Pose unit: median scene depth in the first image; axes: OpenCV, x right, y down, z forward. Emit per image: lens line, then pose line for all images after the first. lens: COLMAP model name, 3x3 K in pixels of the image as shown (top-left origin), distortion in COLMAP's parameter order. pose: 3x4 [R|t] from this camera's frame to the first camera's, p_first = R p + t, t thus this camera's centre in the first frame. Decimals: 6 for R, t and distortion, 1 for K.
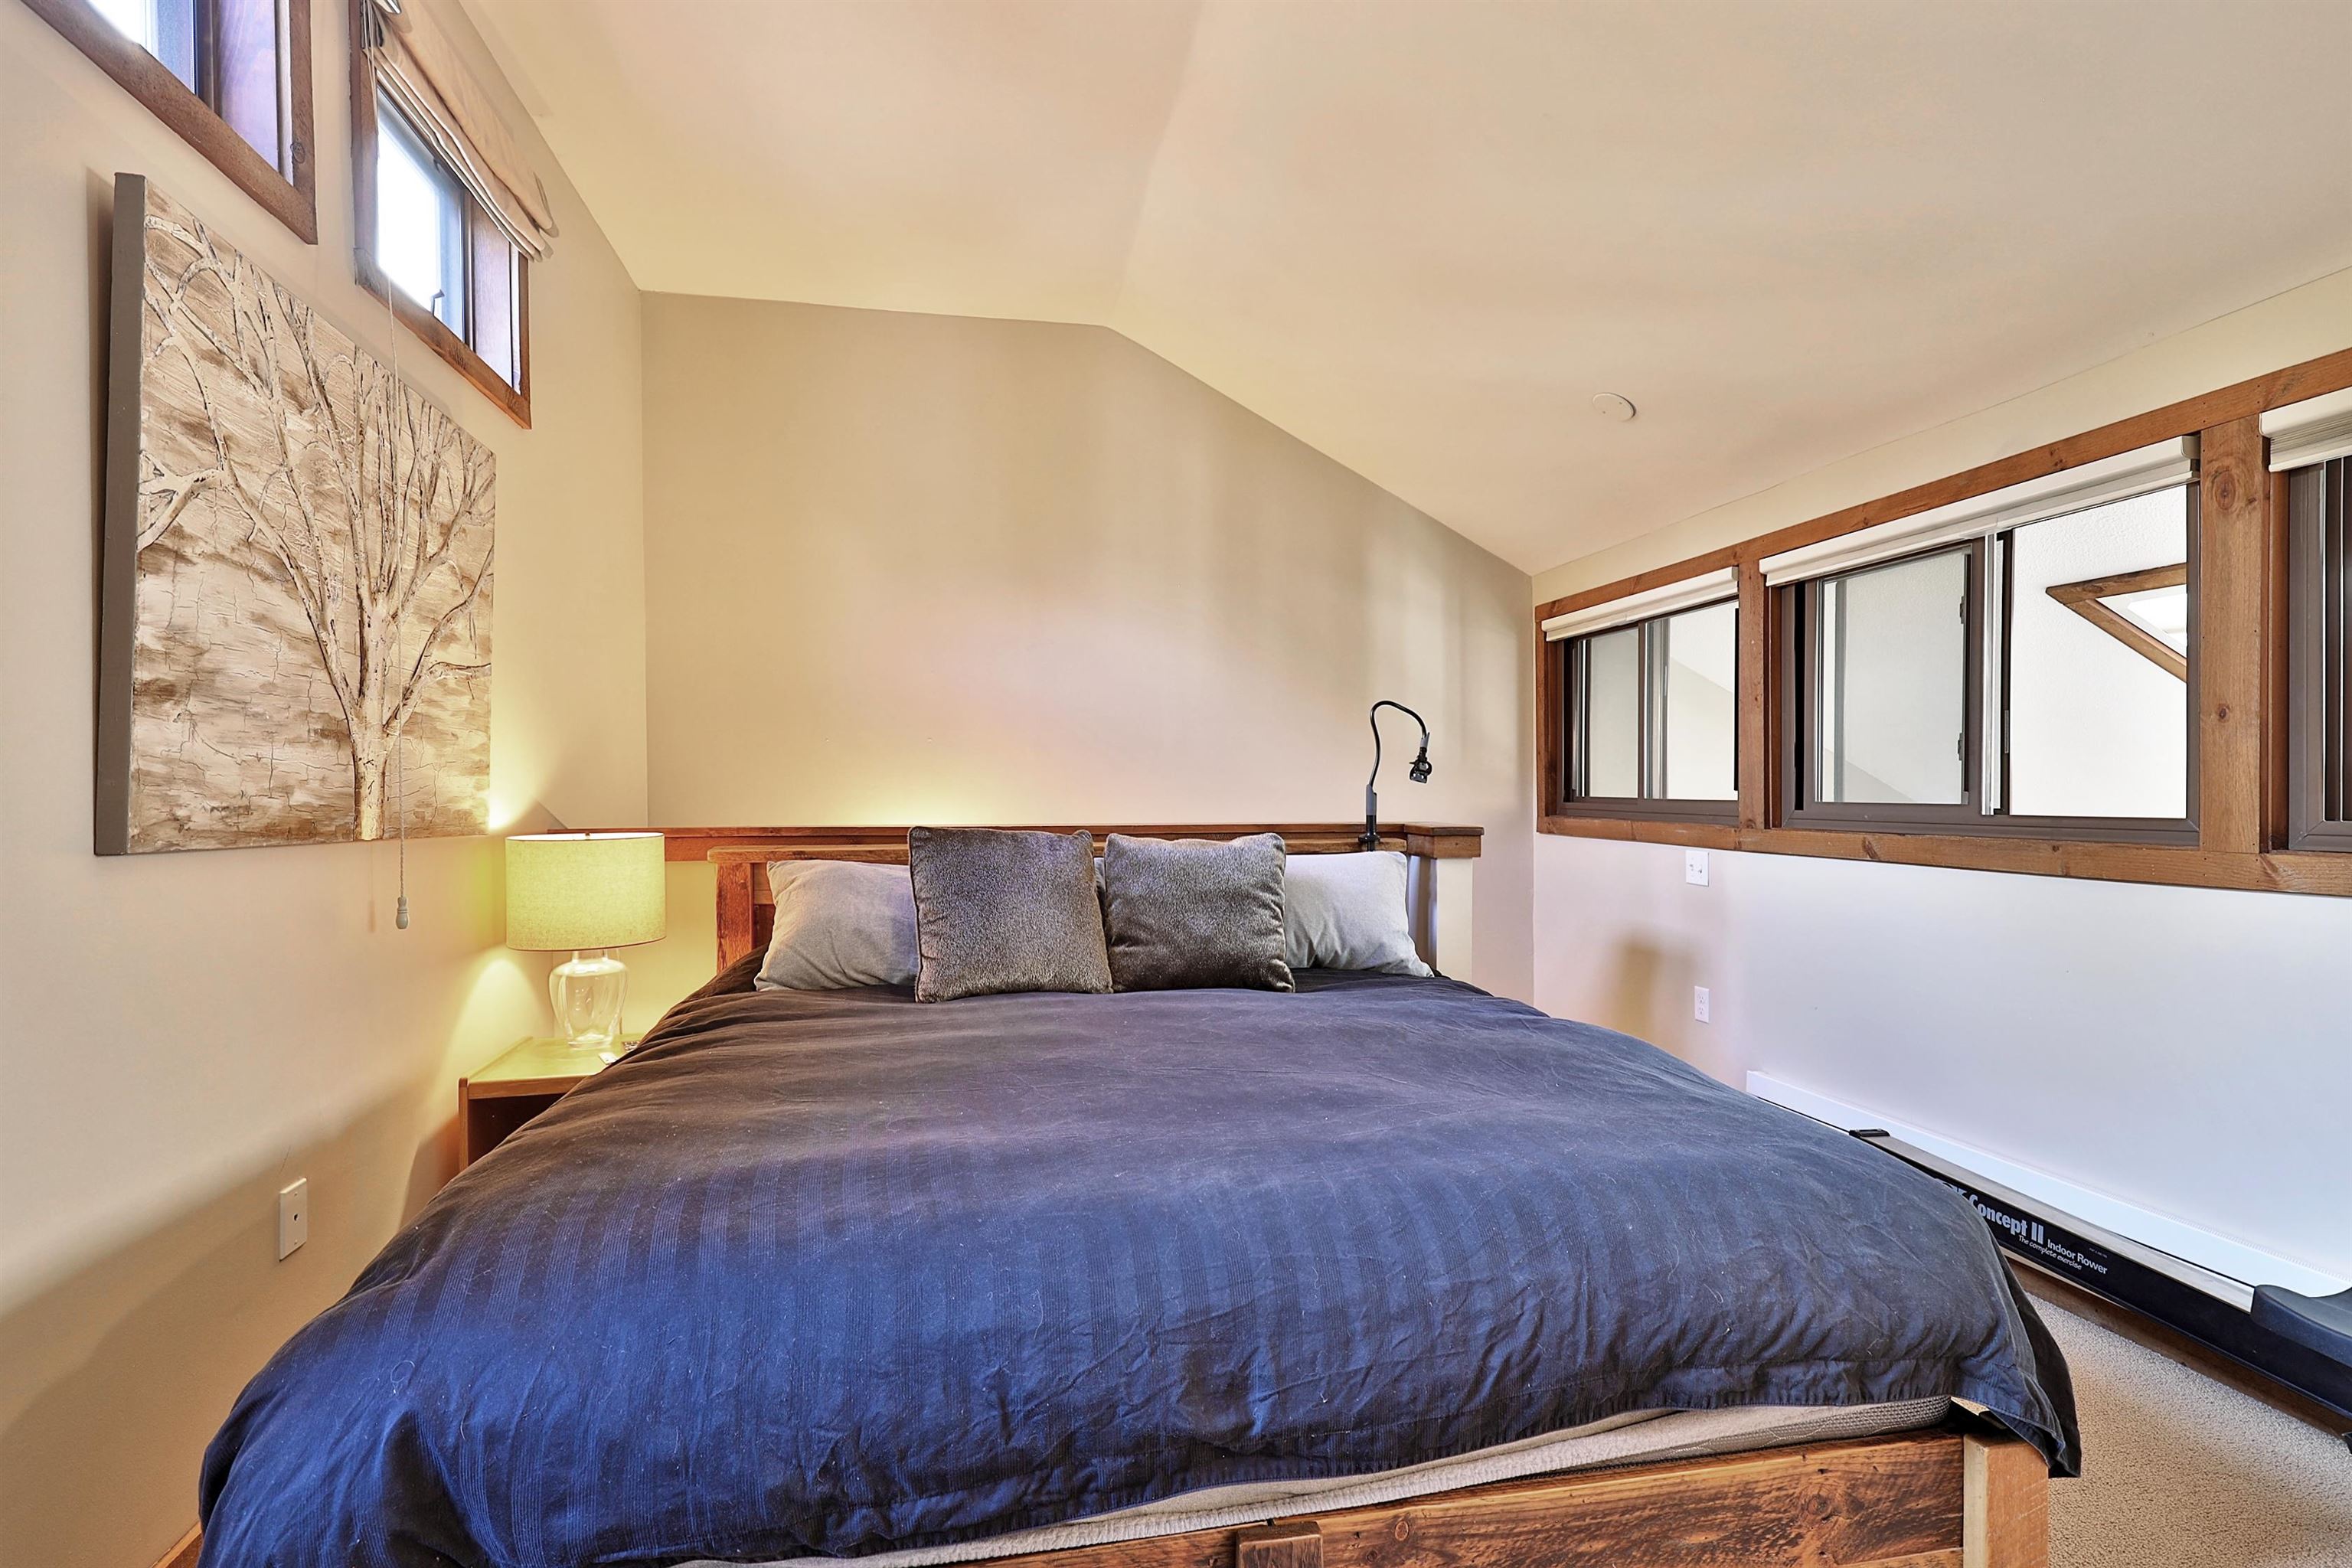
lens RADIAL K [[1112.1, 0, 1175.9], [0, 1112.1, 794.8], [0, 0, 1]] dist [0.000902, -0.000488]
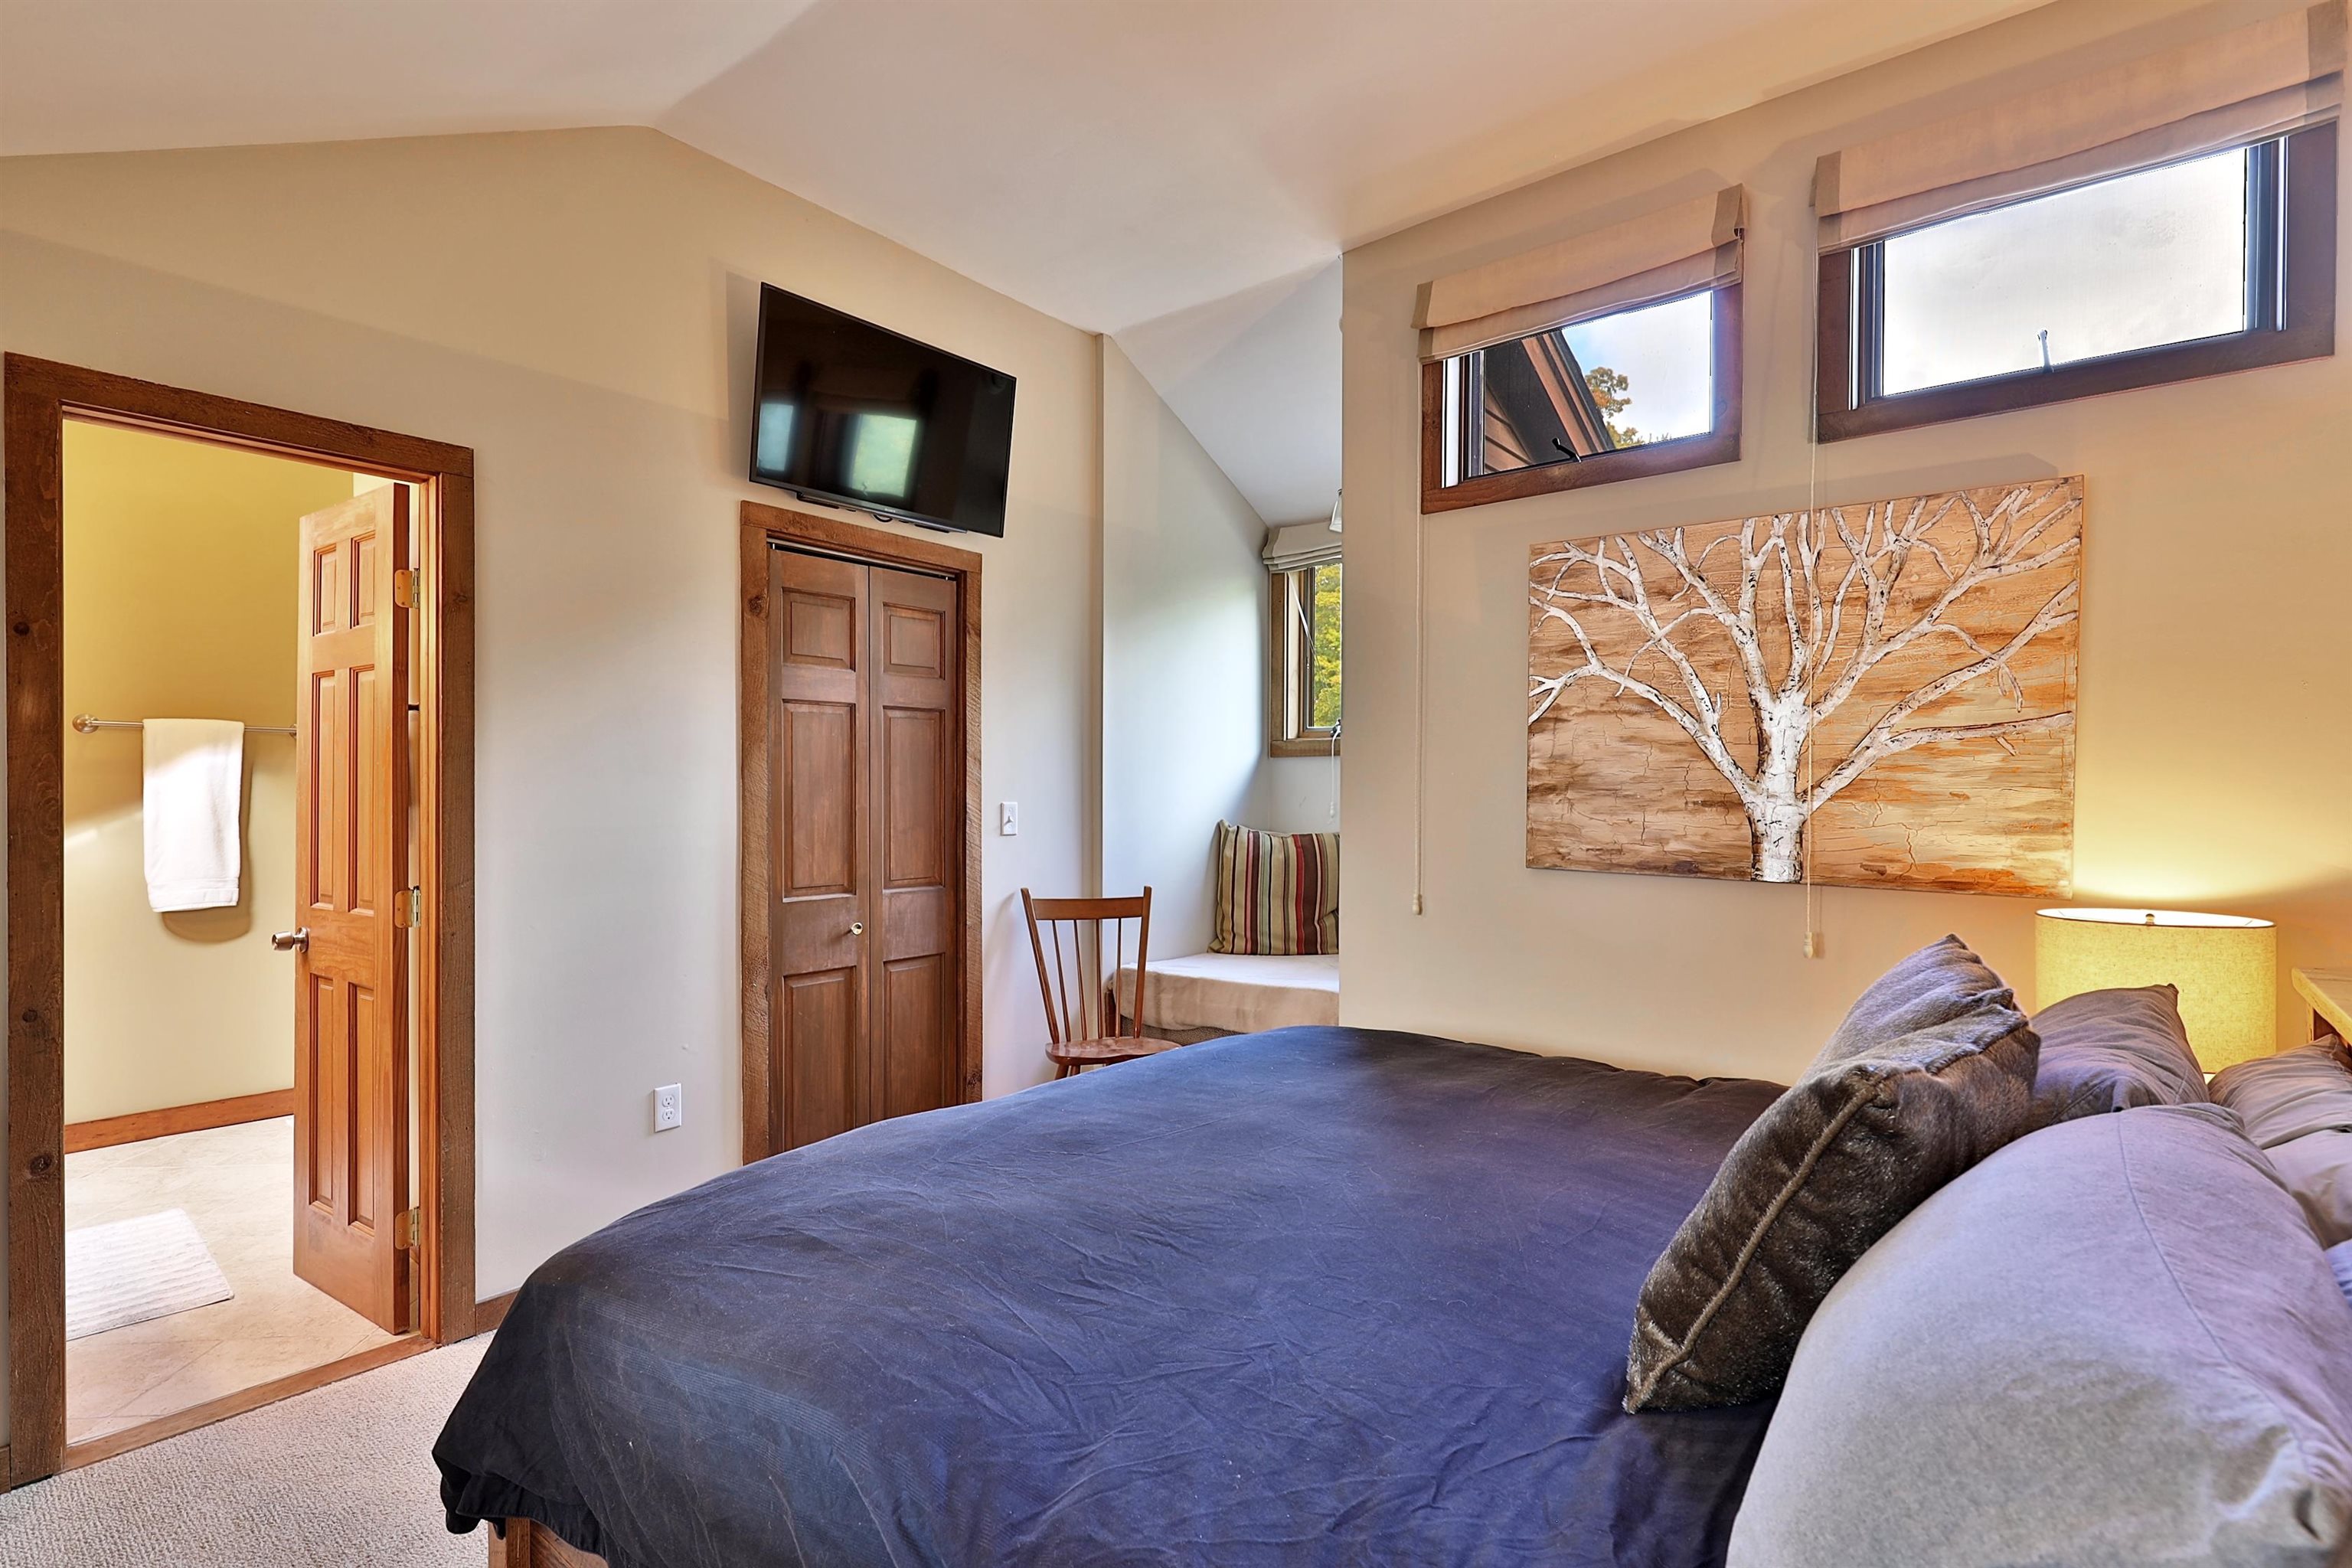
lens RADIAL K [[1112.1, 0, 1175.9], [0, 1112.1, 794.8], [0, 0, 1]] dist [0.000902, -0.000488]
pose [[-0.777775, 0.008930, -0.628479, 0.768585], [0.002462, 0.999935, 0.011162, -0.093358], [0.628537, 0.007135, -0.777747, 1.865727]]
